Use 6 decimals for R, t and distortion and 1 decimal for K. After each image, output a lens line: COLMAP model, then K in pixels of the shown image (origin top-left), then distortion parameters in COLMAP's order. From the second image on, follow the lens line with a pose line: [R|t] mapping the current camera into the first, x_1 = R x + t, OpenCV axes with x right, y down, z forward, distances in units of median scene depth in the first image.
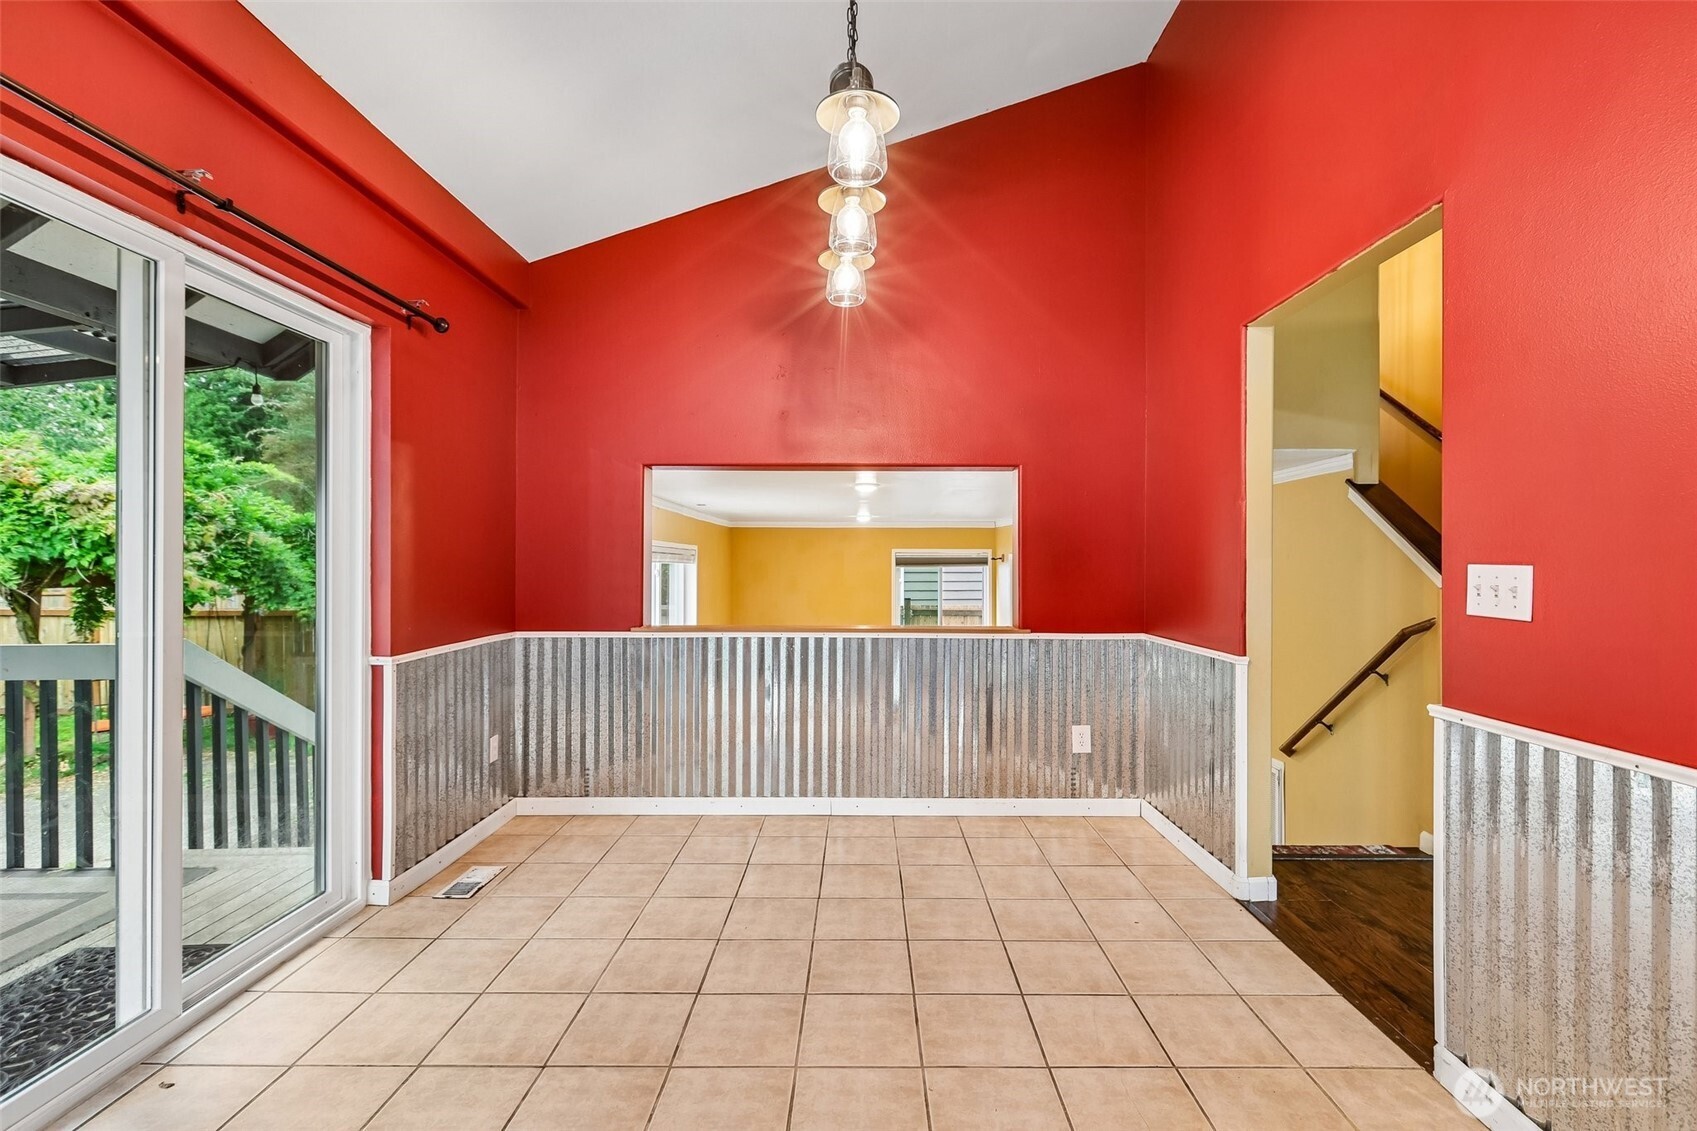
lens RADIAL K [[747.8, 0, 857.5], [0, 747.8, 565.6], [0, 0, 1]] dist [-0.003291, 0.000871]
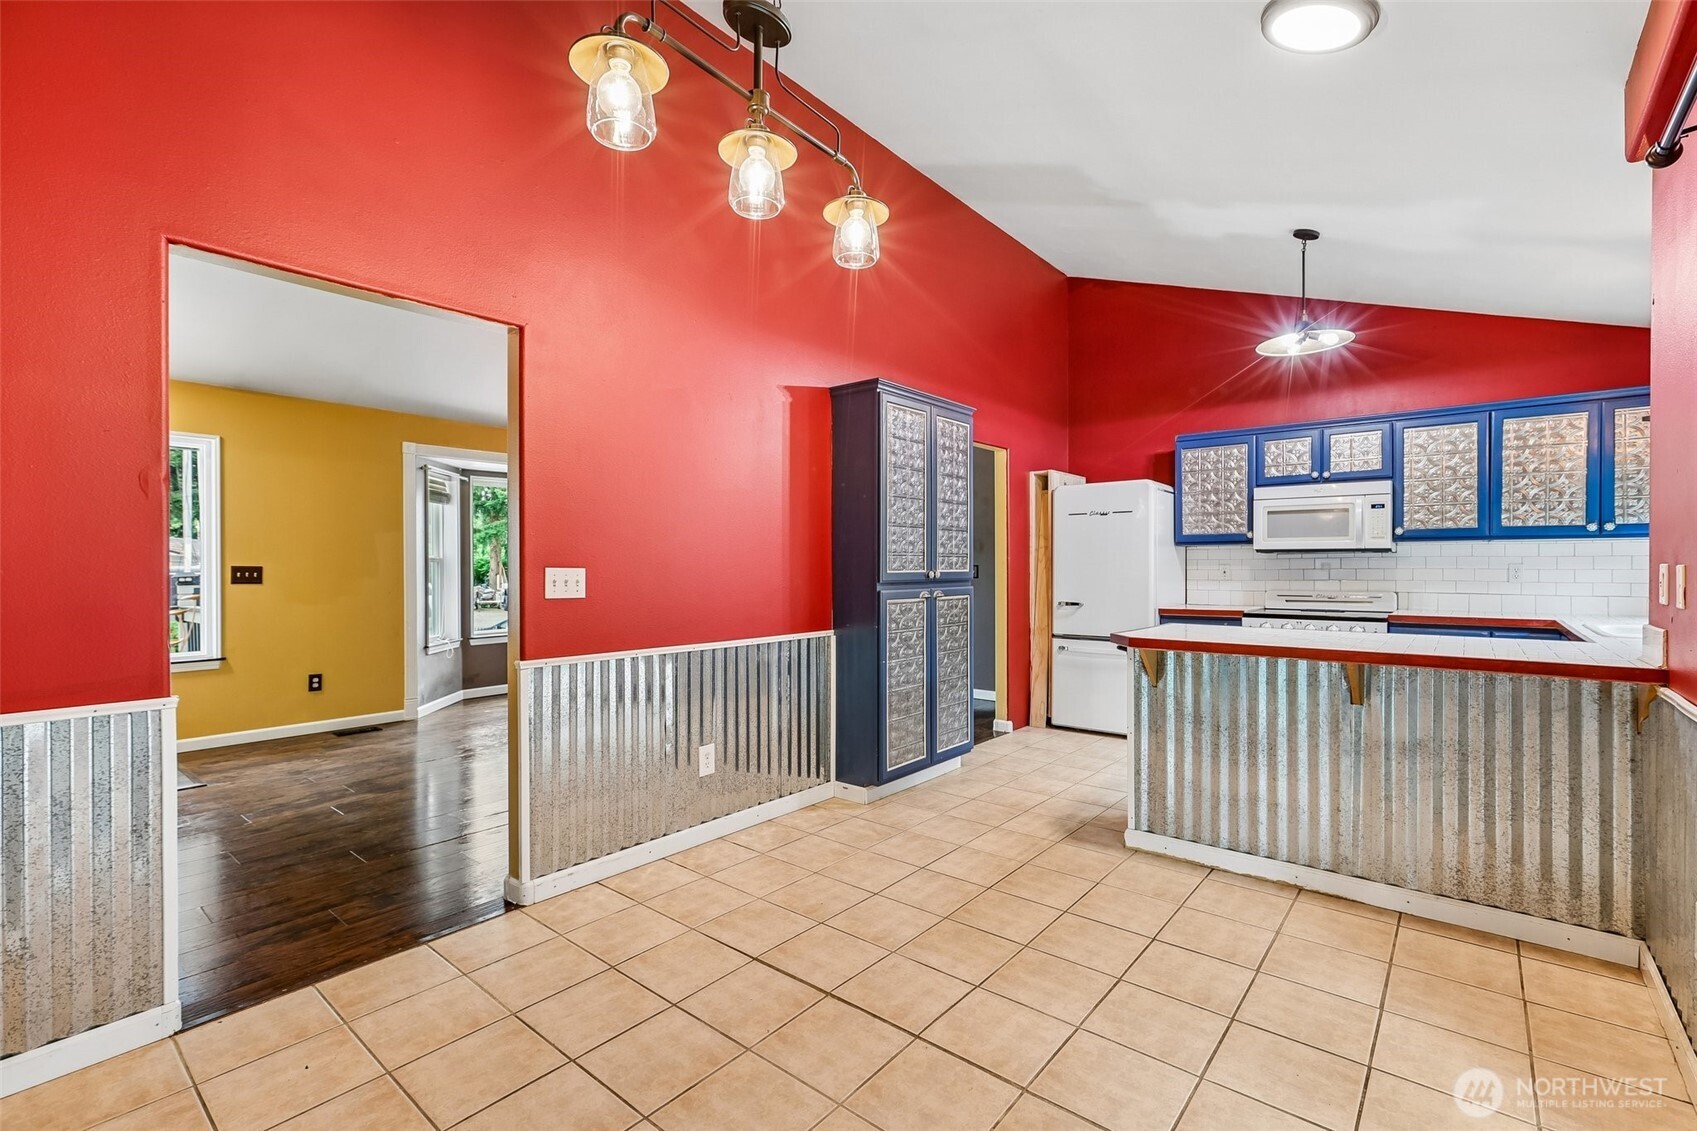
lens RADIAL K [[747.8, 0, 857.5], [0, 747.8, 565.6], [0, 0, 1]] dist [-0.003291, 0.000871]
pose [[-0.776063, 0.002702, 0.630649, -0.347446], [0.004693, 0.999988, 0.001490, -0.002354], [-0.630638, 0.004116, -0.776067, 0.857757]]
